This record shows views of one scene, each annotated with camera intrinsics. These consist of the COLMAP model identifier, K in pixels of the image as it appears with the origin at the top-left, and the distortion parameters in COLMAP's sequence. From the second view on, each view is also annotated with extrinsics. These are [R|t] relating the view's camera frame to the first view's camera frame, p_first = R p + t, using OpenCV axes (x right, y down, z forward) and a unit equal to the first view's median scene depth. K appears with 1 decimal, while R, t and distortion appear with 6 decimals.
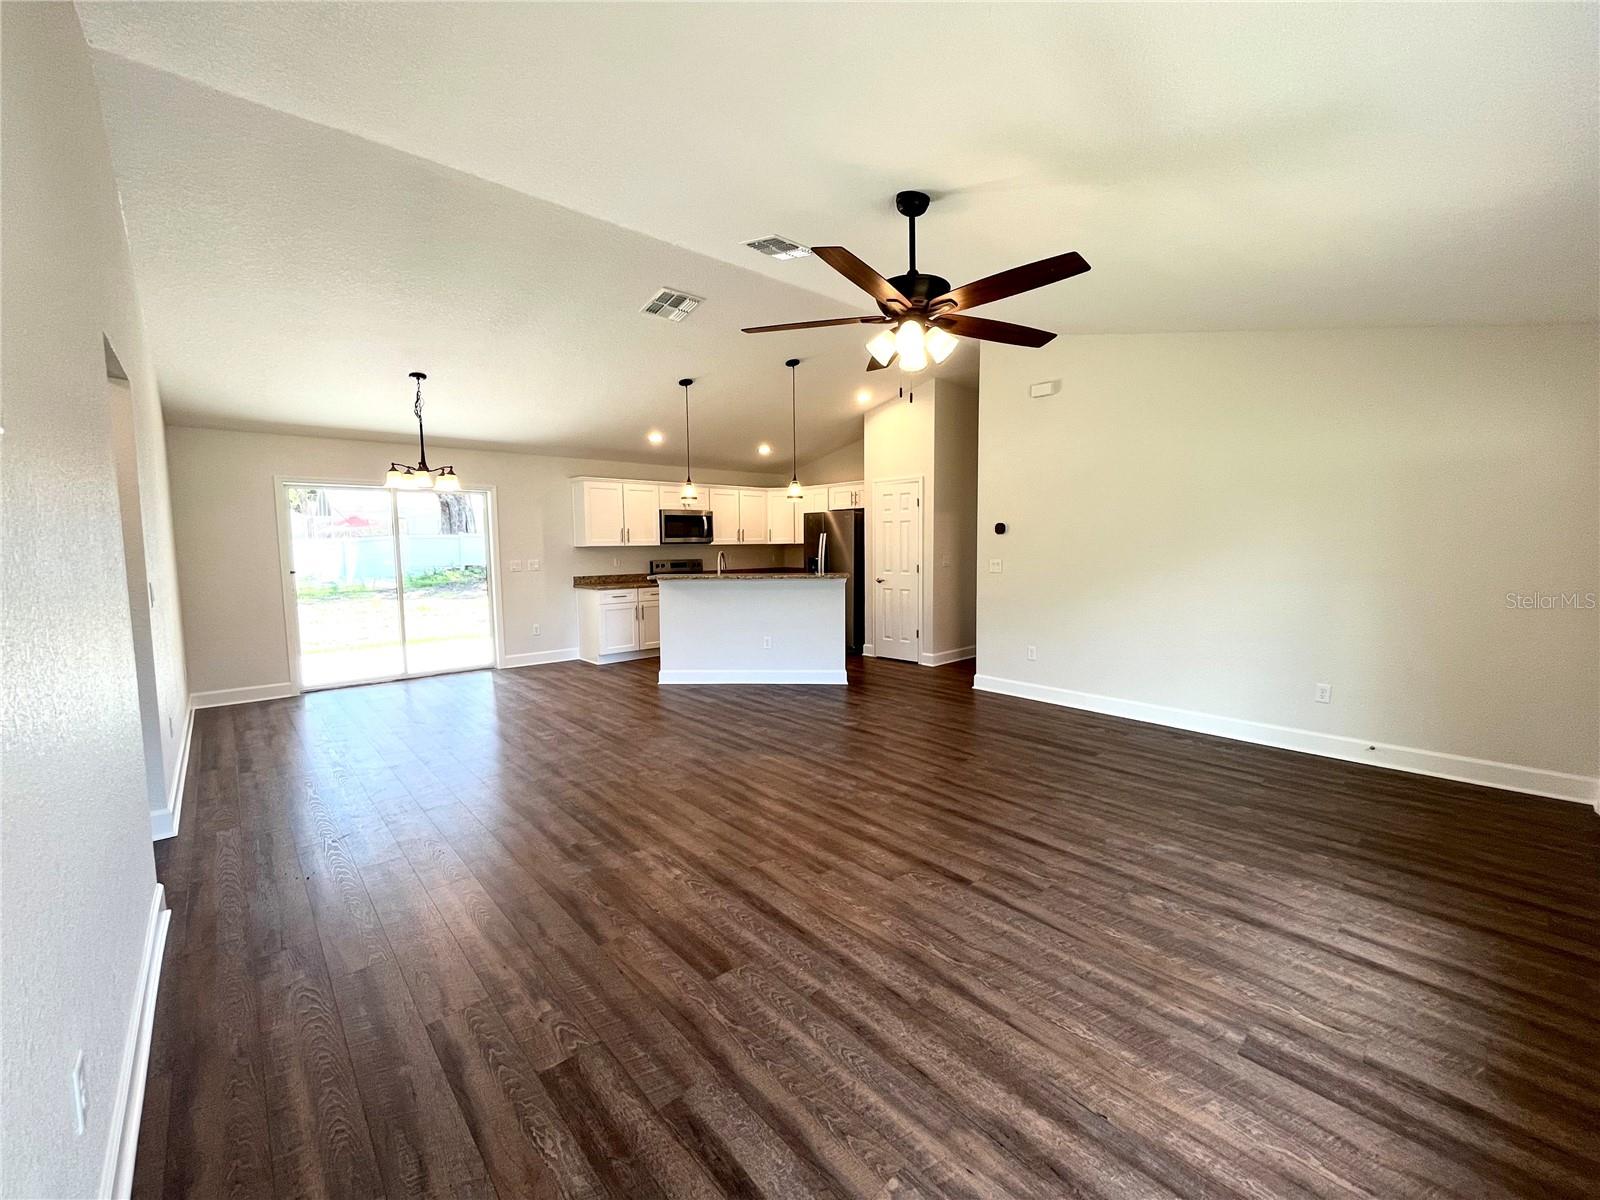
lens RADIAL K [[644.8, 0, 800.0], [0, 644.8, 600.0], [0, 0, 1]] dist [-0.002308, 0.000402]
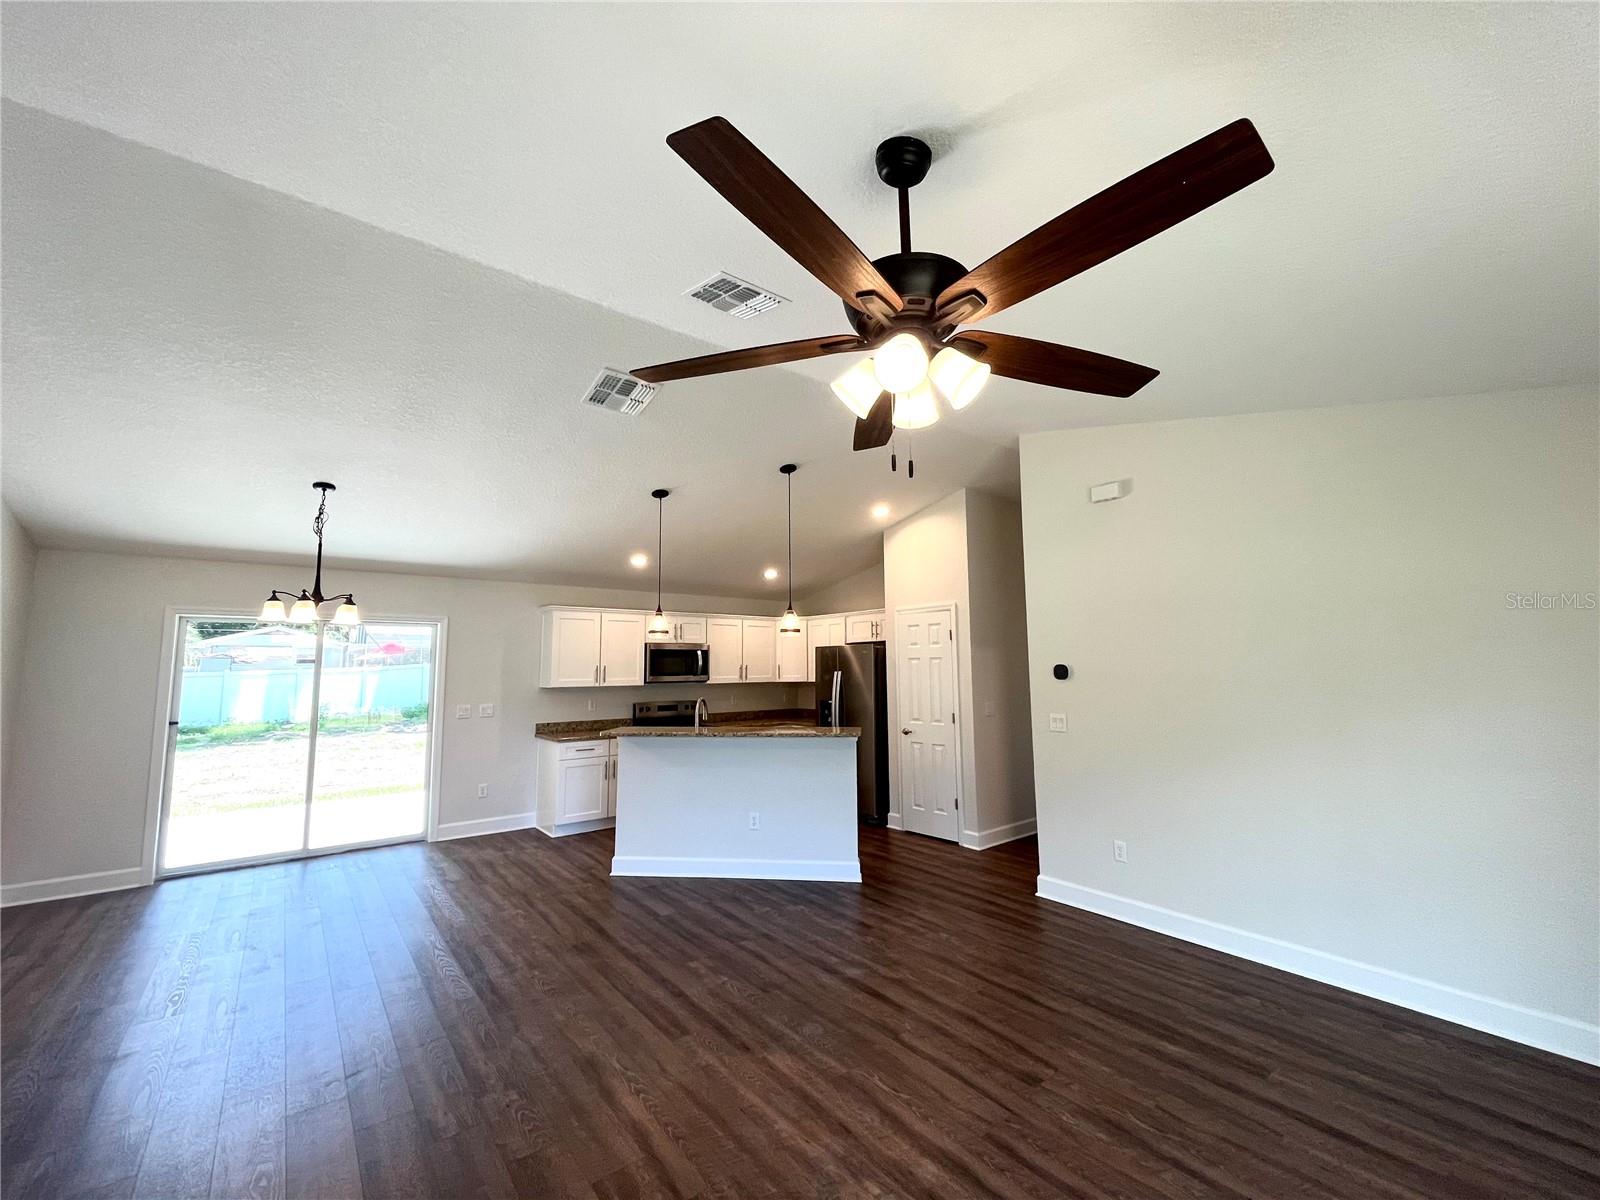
lens RADIAL K [[644.8, 0, 800.0], [0, 644.8, 600.0], [0, 0, 1]] dist [-0.002308, 0.000402]
pose [[0.998114, -0.004755, -0.061201, 0.066425], [-0.007096, 0.981374, -0.191977, -0.057279], [0.060973, 0.192049, 0.979489, 0.282814]]
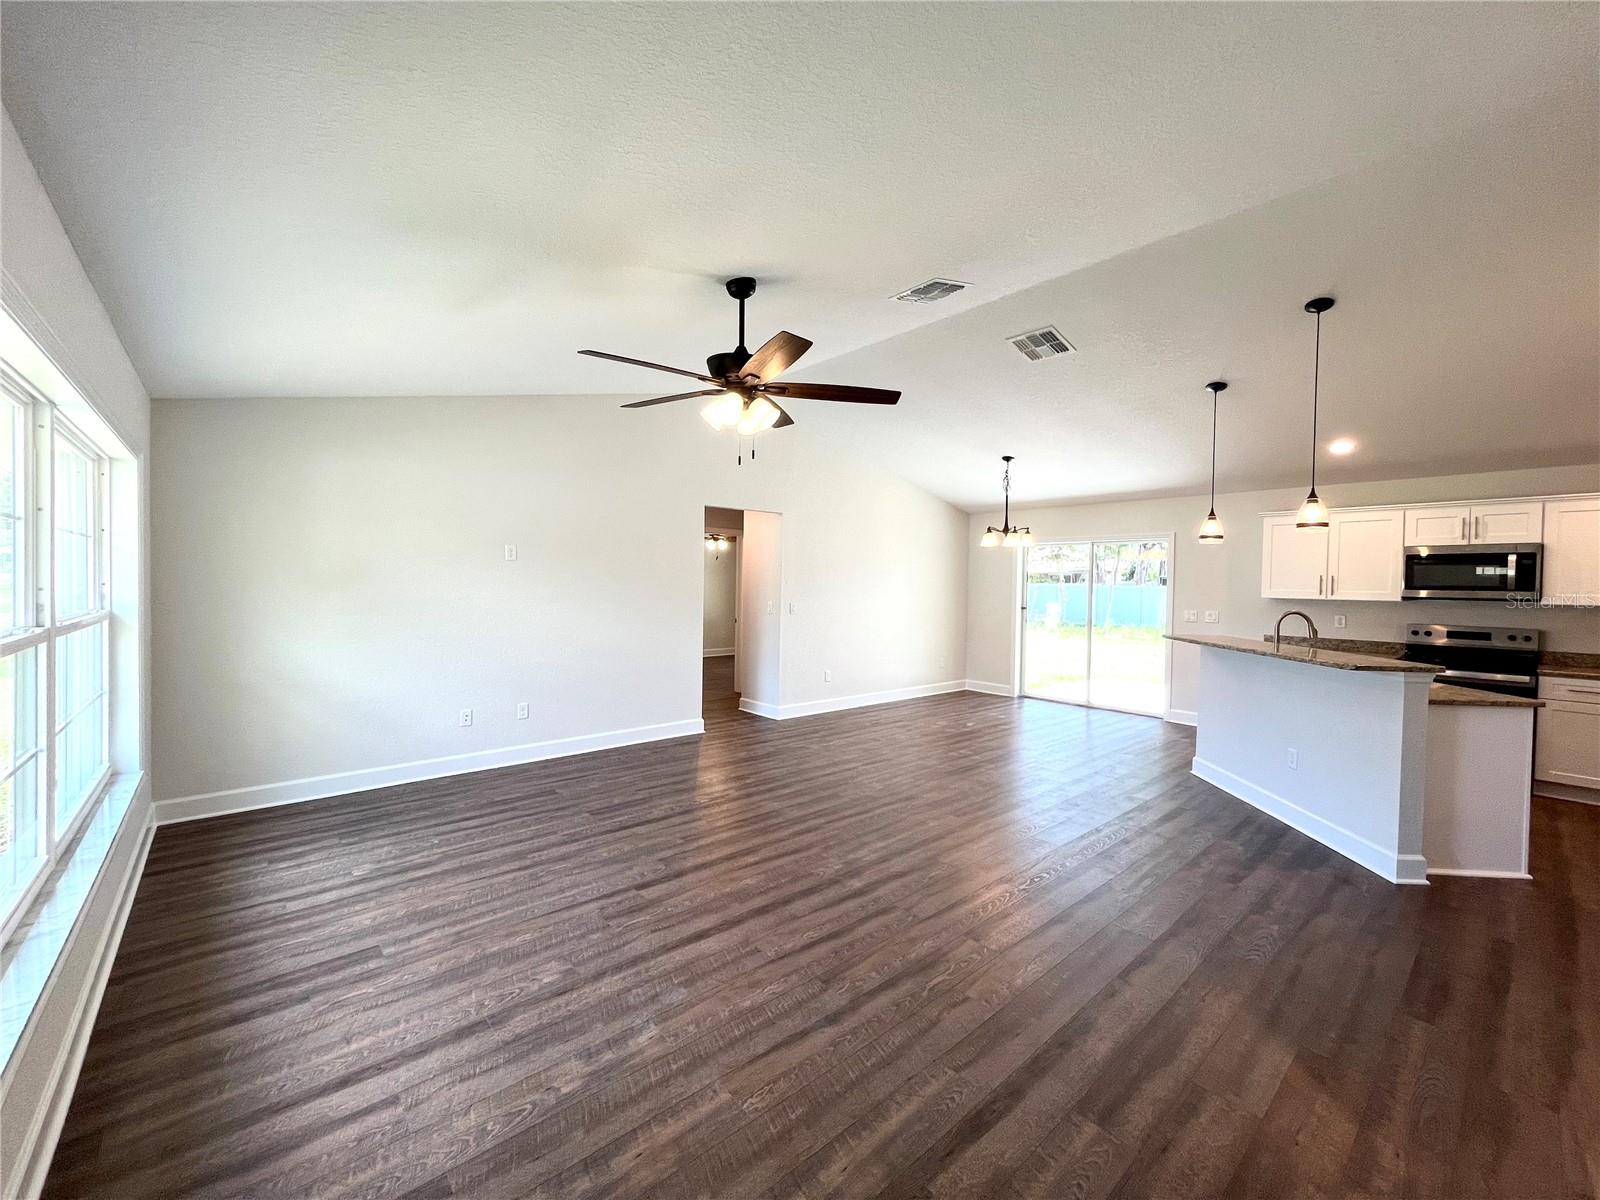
lens RADIAL K [[644.8, 0, 800.0], [0, 644.8, 600.0], [0, 0, 1]] dist [-0.002308, 0.000402]
pose [[-0.013673, 0.037989, -0.999185, 0.760148], [-0.104709, 0.993729, 0.039215, -0.080753], [0.994409, 0.105160, -0.009609, 0.683458]]
